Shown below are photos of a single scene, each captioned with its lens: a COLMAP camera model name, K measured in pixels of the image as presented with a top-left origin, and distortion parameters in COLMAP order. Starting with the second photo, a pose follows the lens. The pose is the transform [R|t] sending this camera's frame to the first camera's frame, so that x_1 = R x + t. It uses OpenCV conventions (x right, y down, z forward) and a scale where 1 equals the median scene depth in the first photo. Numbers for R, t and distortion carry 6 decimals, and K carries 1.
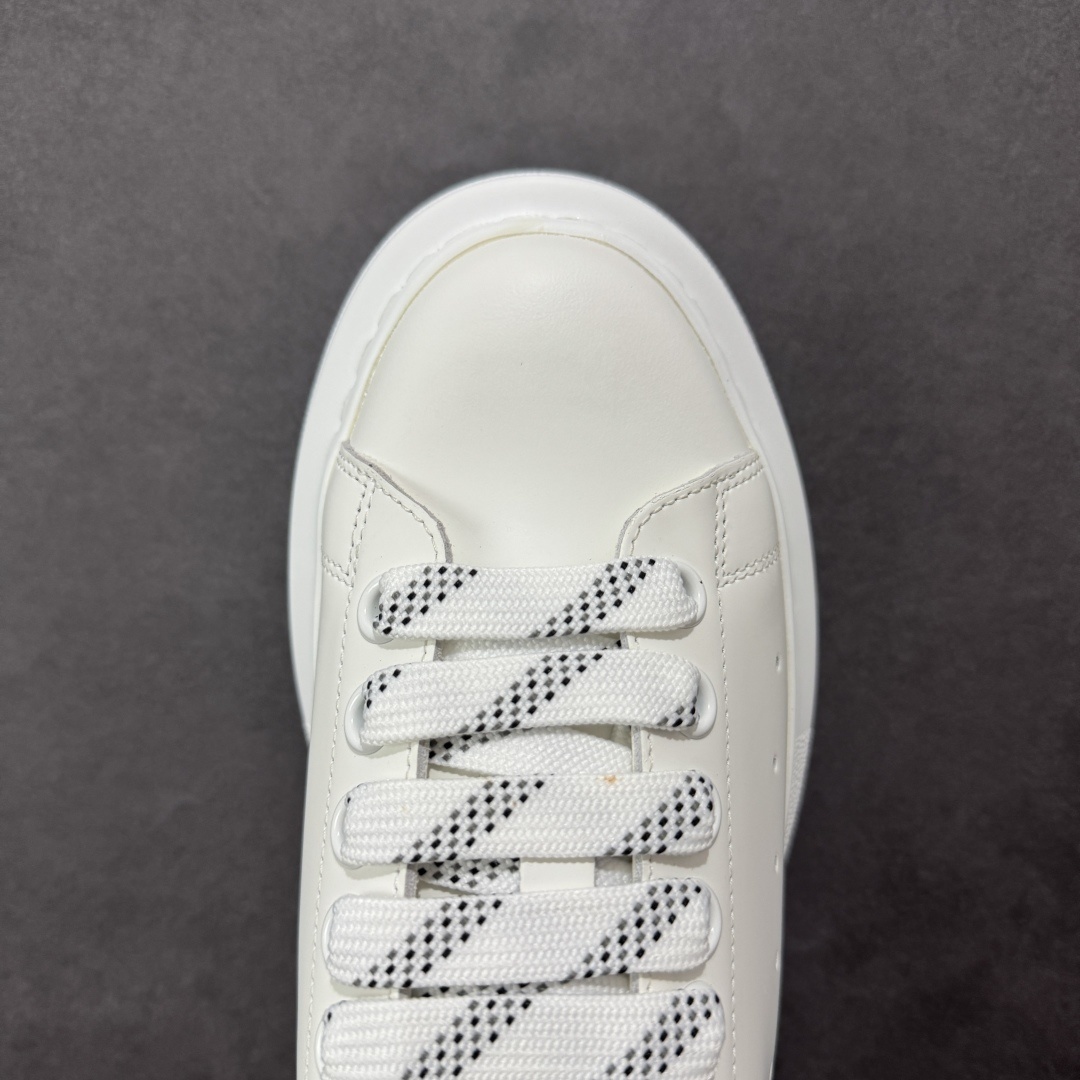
lens RADIAL K [[934.9, 0, 541.7], [0, 934.9, 540.7], [0, 0, 1]] dist [-0.011960, -0.010471]
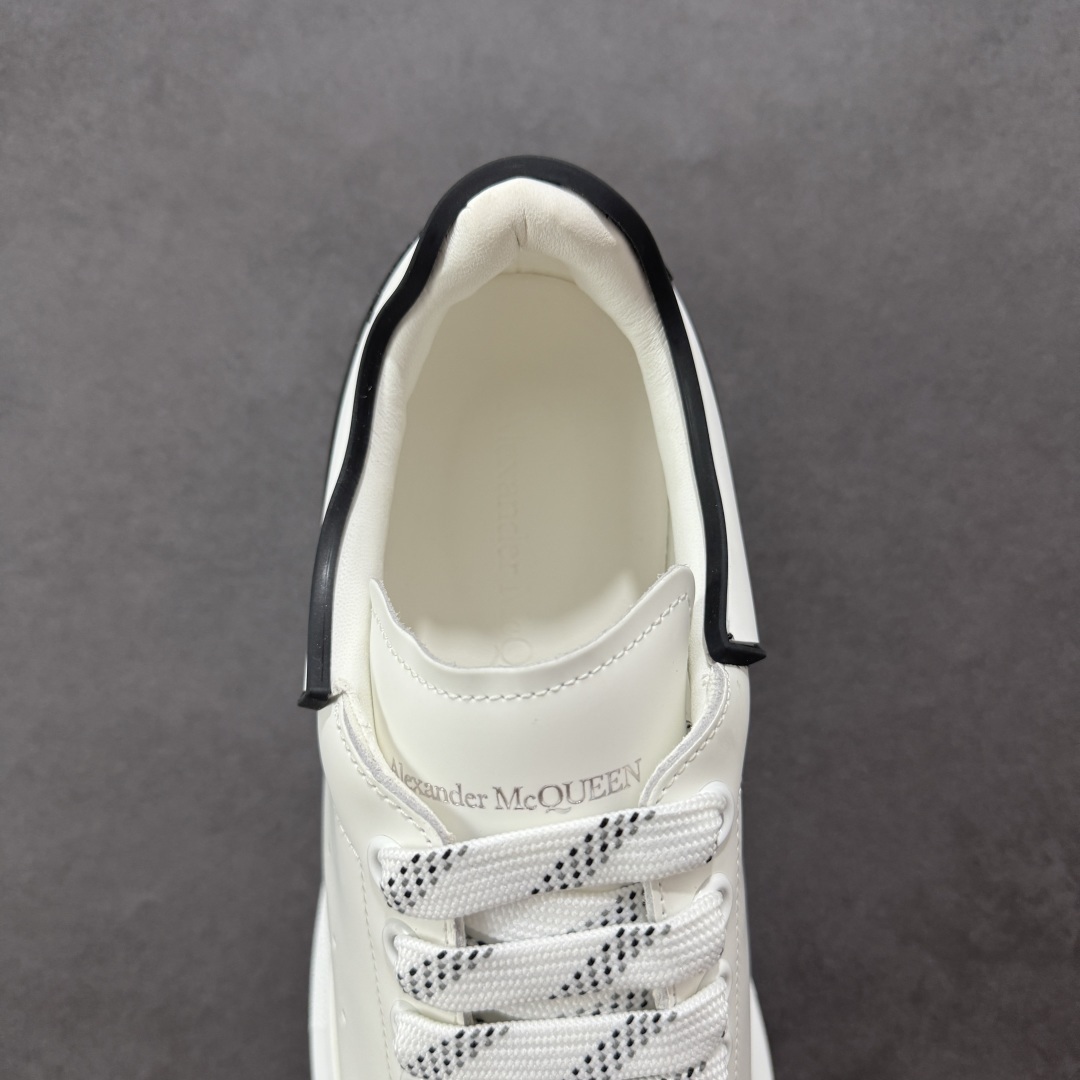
lens RADIAL K [[1565.9, 0, 537.7], [0, 1565.9, 540.6], [0, 0, 1]] dist [-0.023664, -0.148839]
pose [[0.999501, -0.005389, 0.031130, 0.017846], [0.008263, 0.995638, -0.092931, 0.036688], [-0.030493, 0.093142, 0.995186, -0.881001]]
